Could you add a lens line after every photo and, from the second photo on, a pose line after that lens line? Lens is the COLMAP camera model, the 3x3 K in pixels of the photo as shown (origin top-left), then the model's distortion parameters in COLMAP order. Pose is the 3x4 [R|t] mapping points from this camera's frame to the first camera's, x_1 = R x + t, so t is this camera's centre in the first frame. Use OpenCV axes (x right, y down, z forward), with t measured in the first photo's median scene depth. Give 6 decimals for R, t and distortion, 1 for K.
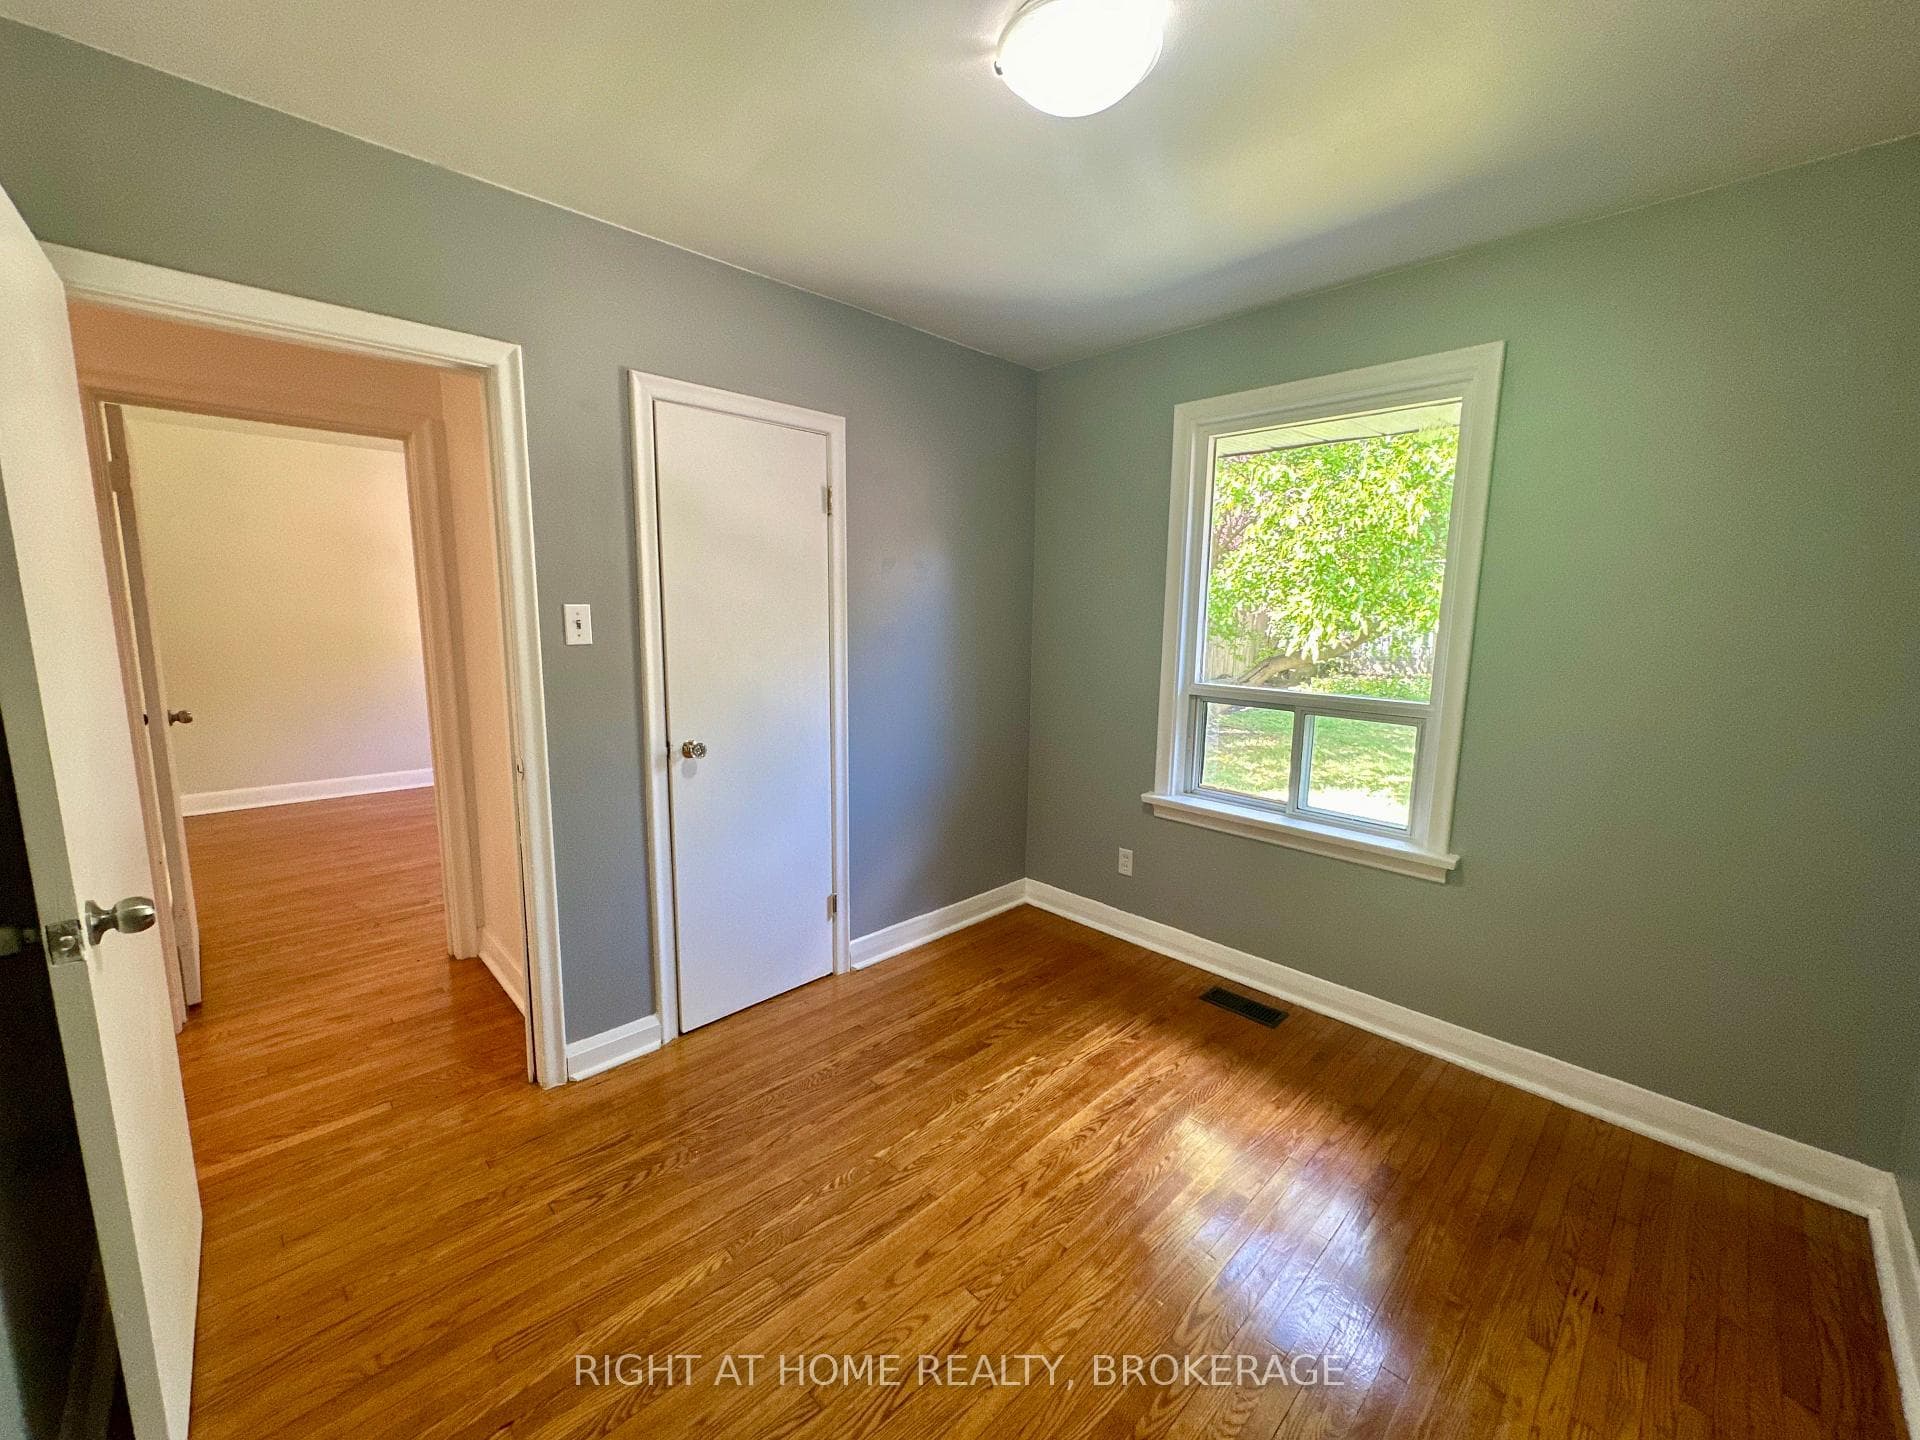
lens RADIAL K [[764.2, 0, 968.9], [0, 764.2, 731.0], [0, 0, 1]] dist [-0.001519, -0.000078]
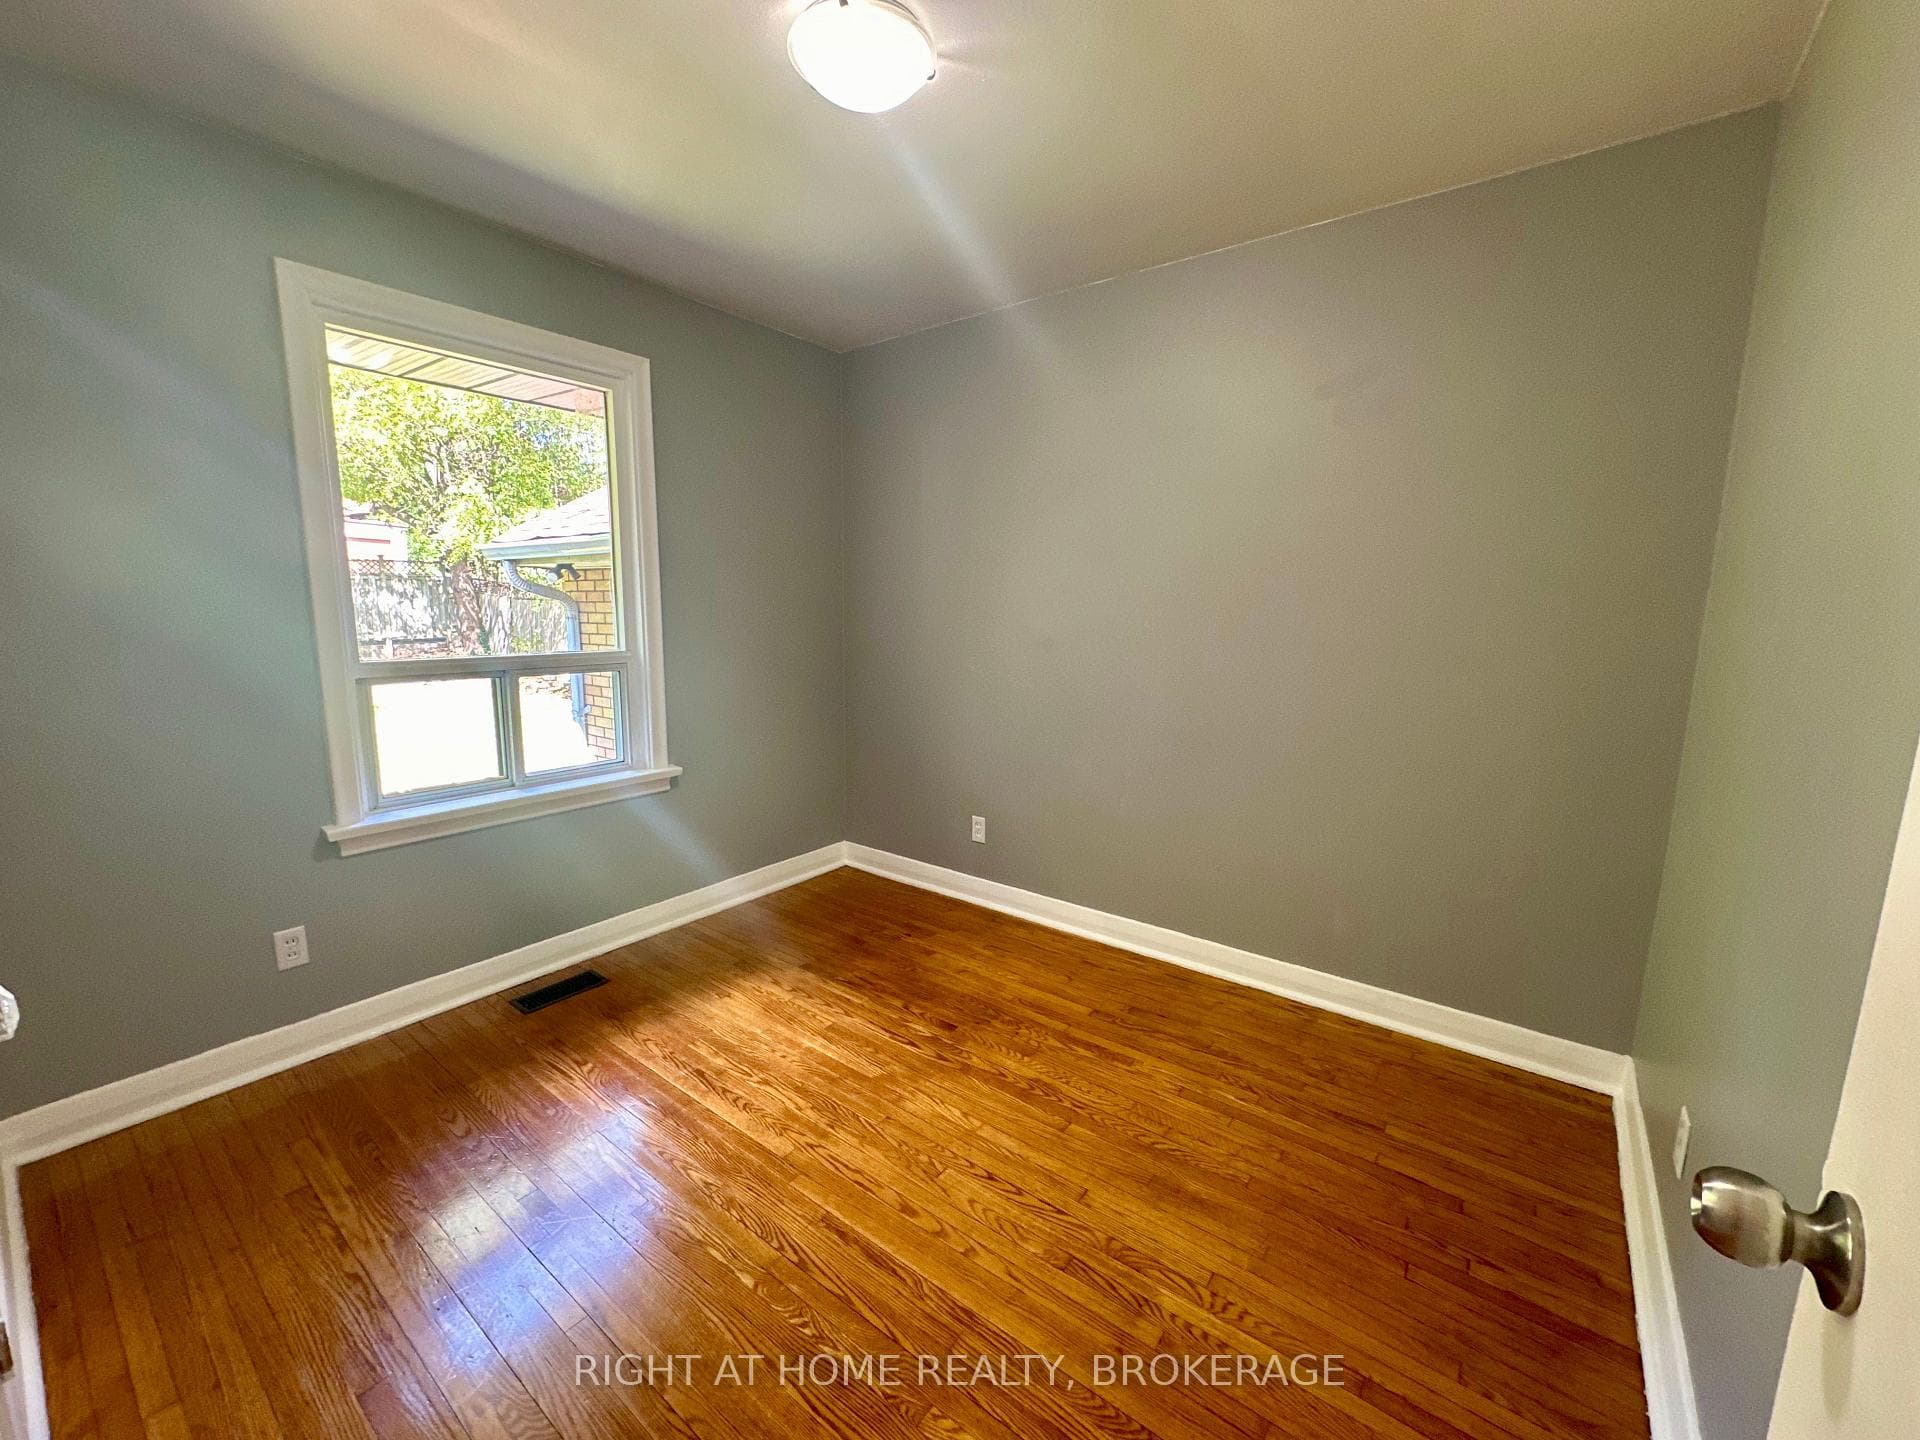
lens RADIAL K [[764.2, 0, 955.3], [0, 764.2, 719.3], [0, 0, 1]] dist [-0.001519, -0.000078]
pose [[-0.136342, -0.167378, 0.976420, -0.819207], [0.146979, 0.971298, 0.187023, -0.098254], [-0.979698, 0.169012, -0.107827, 0.822798]]
